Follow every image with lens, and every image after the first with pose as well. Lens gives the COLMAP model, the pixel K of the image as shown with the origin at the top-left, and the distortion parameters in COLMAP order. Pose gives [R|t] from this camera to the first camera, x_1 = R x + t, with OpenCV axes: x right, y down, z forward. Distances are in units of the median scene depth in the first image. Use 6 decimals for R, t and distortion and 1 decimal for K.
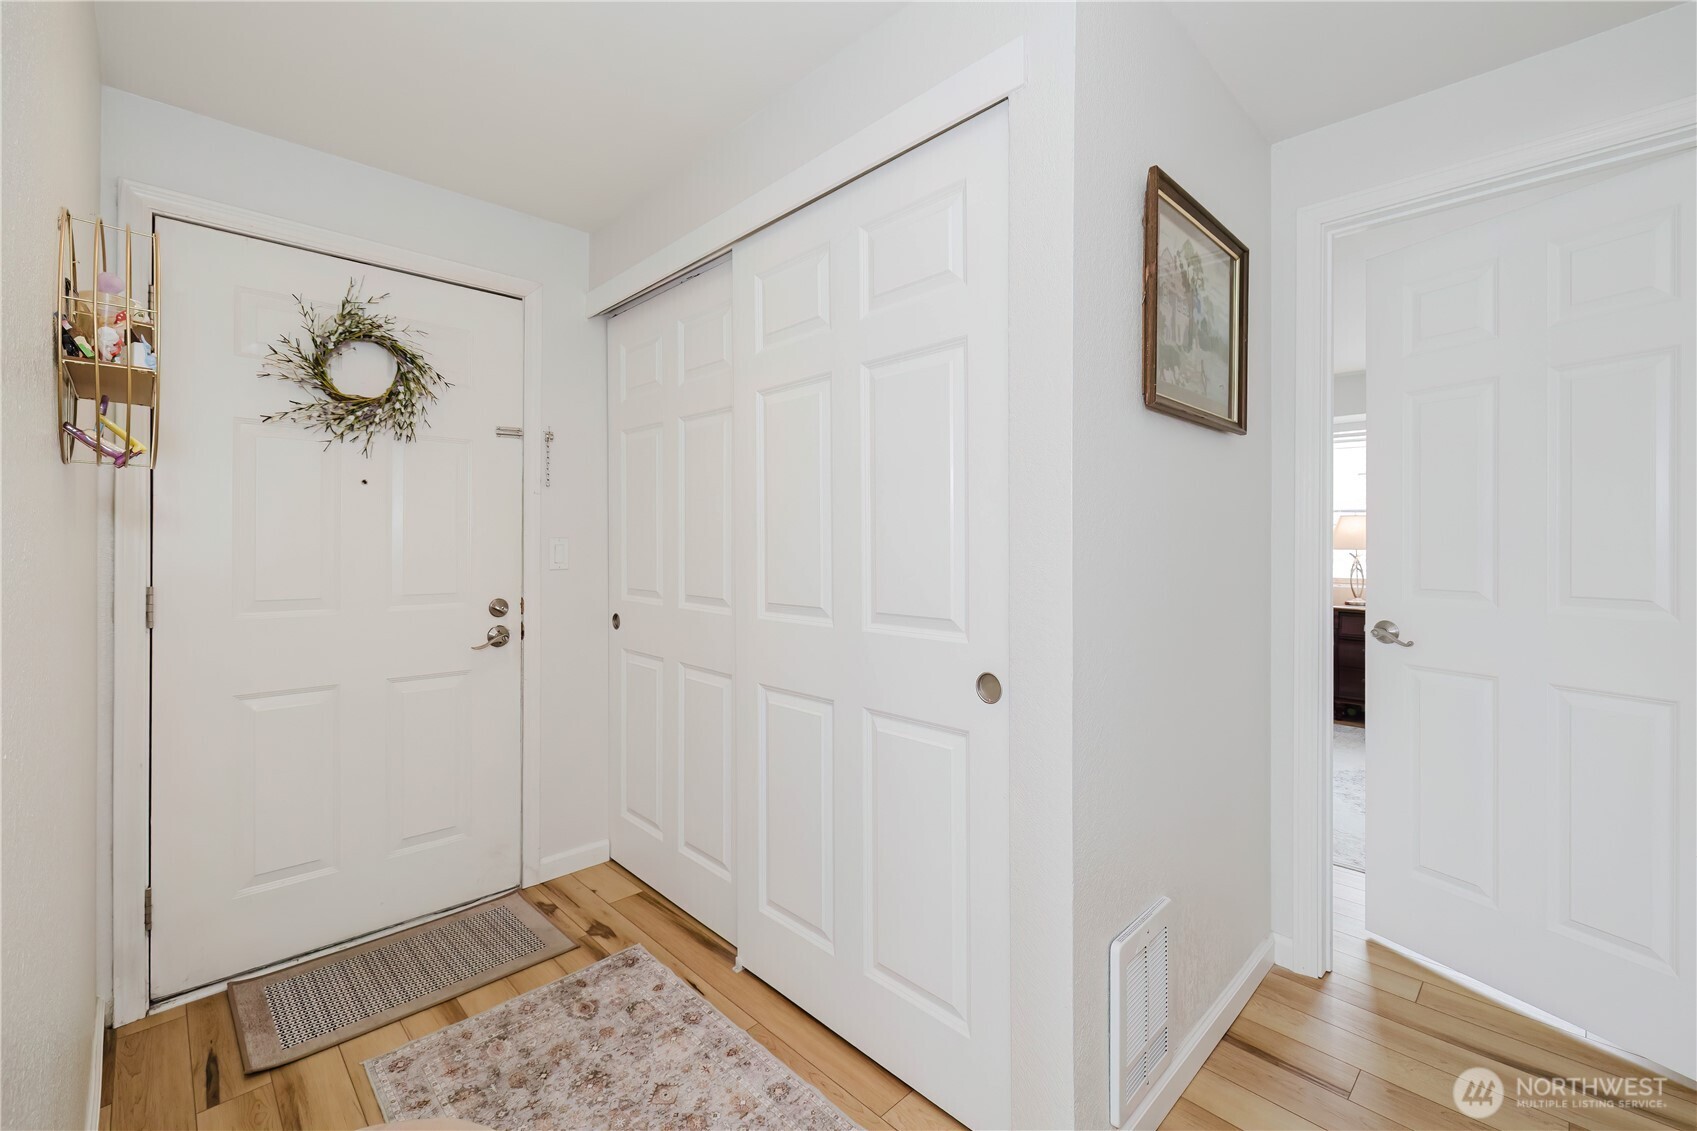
lens RADIAL K [[721.9, 0, 848.3], [0, 721.9, 540.5], [0, 0, 1]] dist [0.001080, 0.000169]
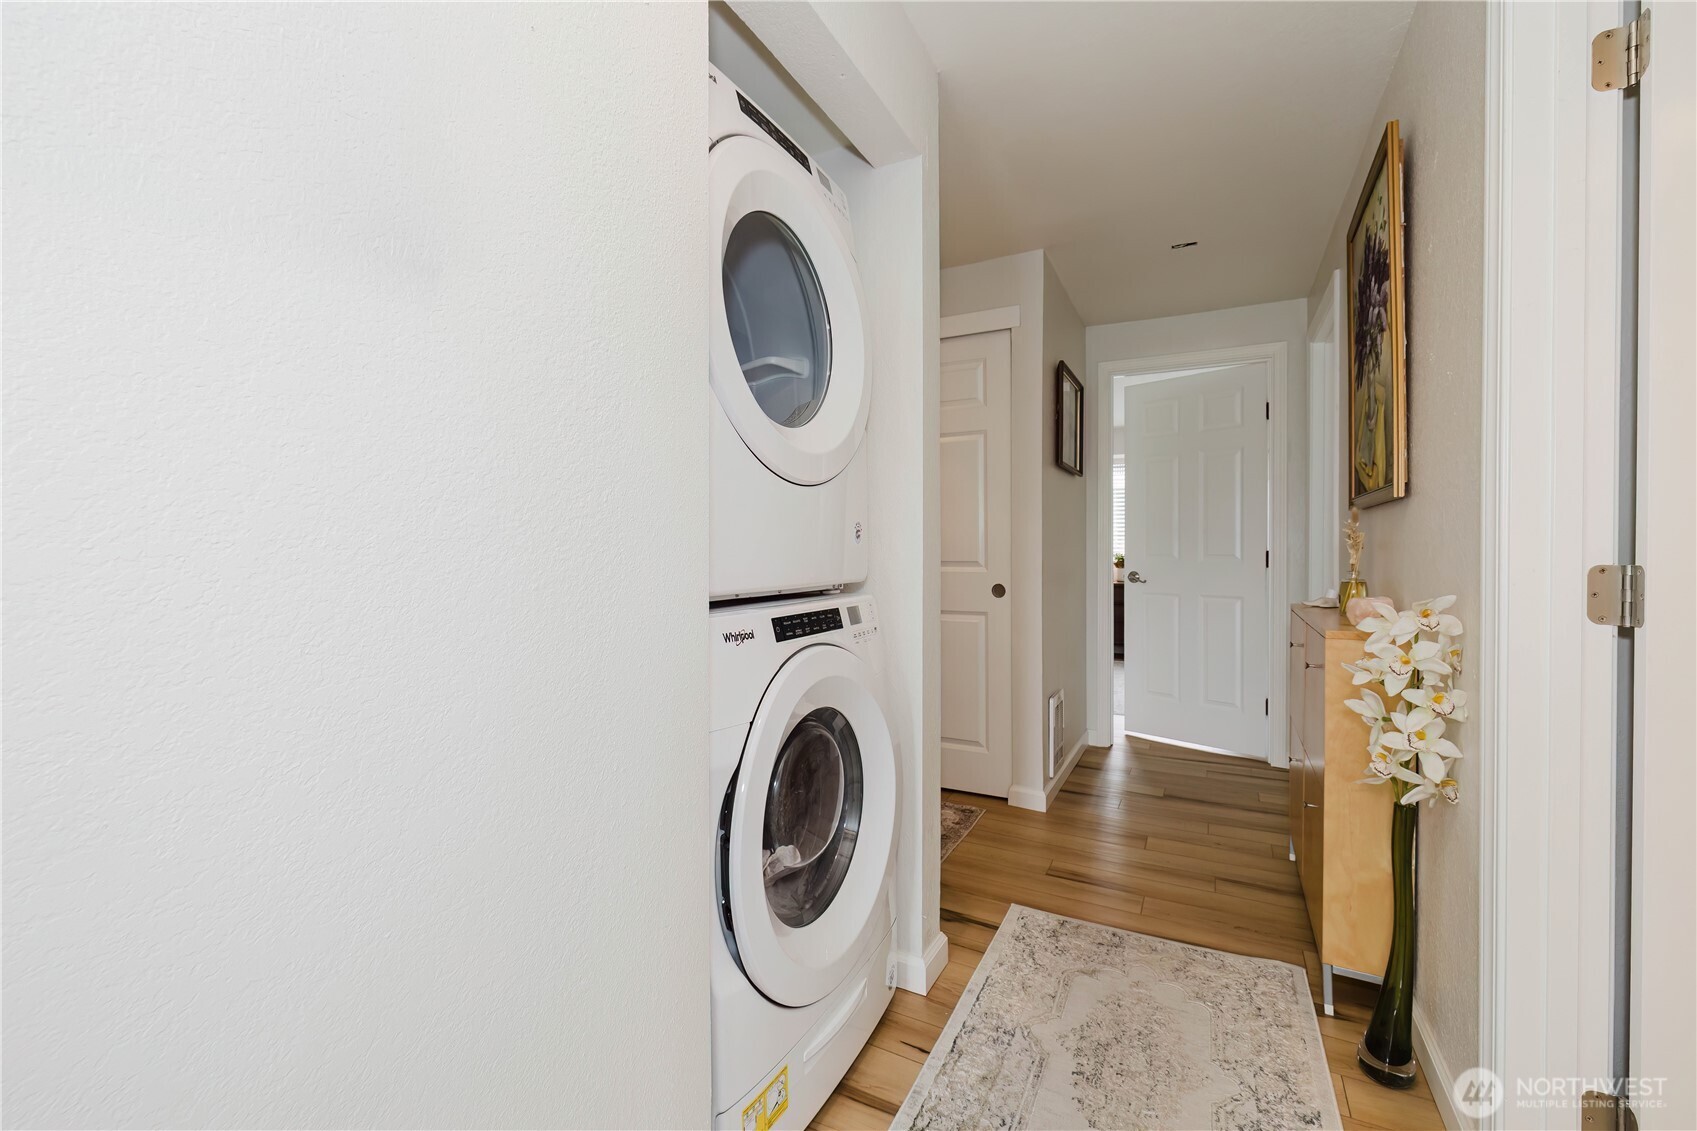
lens RADIAL K [[721.9, 0, 848.3], [0, 721.9, 540.5], [0, 0, 1]] dist [0.001080, 0.000169]
pose [[0.947980, 0.005586, 0.318280, -0.747061], [-0.003009, 0.999959, -0.008586, 0.055490], [-0.318315, 0.007182, 0.947958, -0.747783]]
